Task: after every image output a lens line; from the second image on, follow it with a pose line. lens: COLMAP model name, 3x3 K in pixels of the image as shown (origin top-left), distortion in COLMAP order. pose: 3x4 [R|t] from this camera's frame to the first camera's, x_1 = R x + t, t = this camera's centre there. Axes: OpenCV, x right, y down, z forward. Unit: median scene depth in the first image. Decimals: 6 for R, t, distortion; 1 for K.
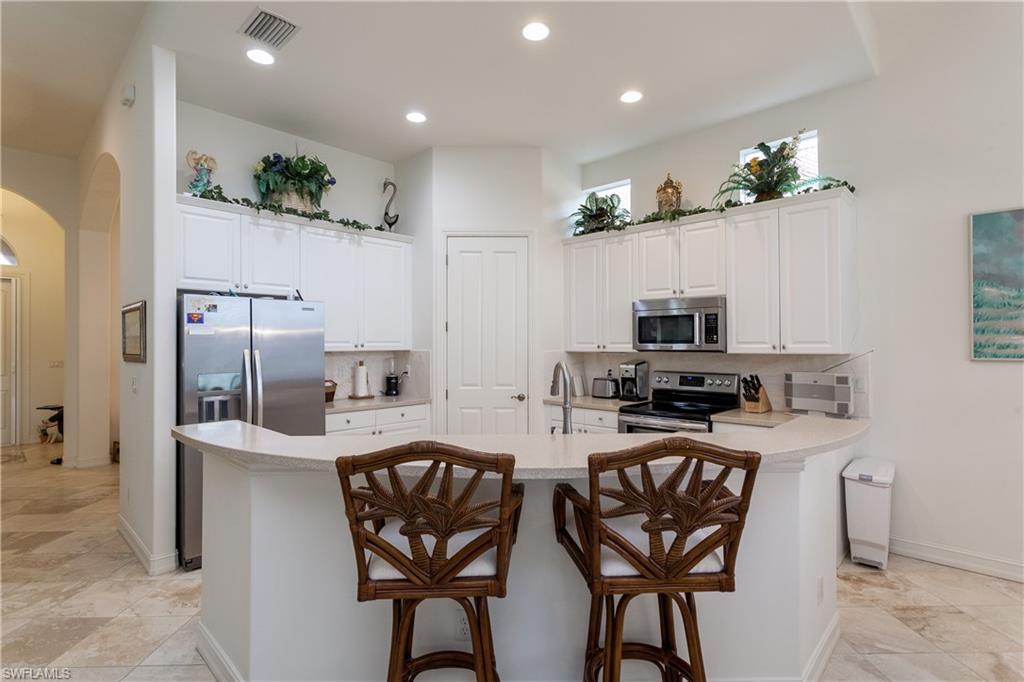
lens RADIAL K [[504.2, 0, 509.1], [0, 504.2, 336.1], [0, 0, 1]] dist [0.002364, 0.000101]
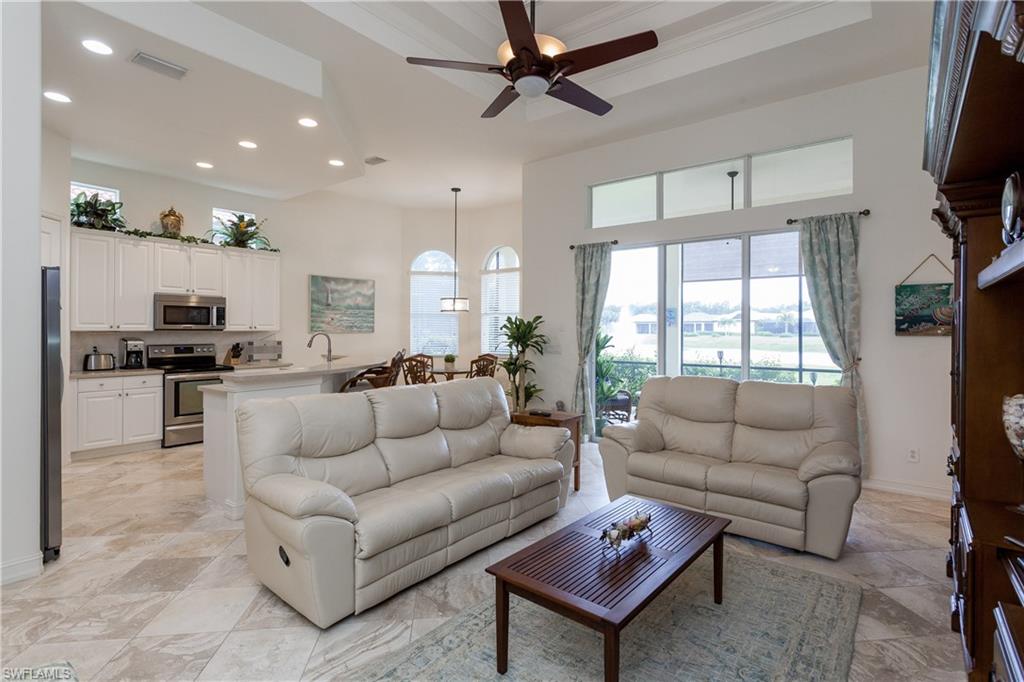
lens RADIAL K [[504.2, 0, 509.1], [0, 504.2, 336.1], [0, 0, 1]] dist [0.002364, 0.000101]
pose [[-0.079163, -0.016474, 0.996726, -1.344038], [-0.027299, 0.999524, 0.014352, 0.000025], [-0.996488, -0.026074, -0.079575, 0.178485]]
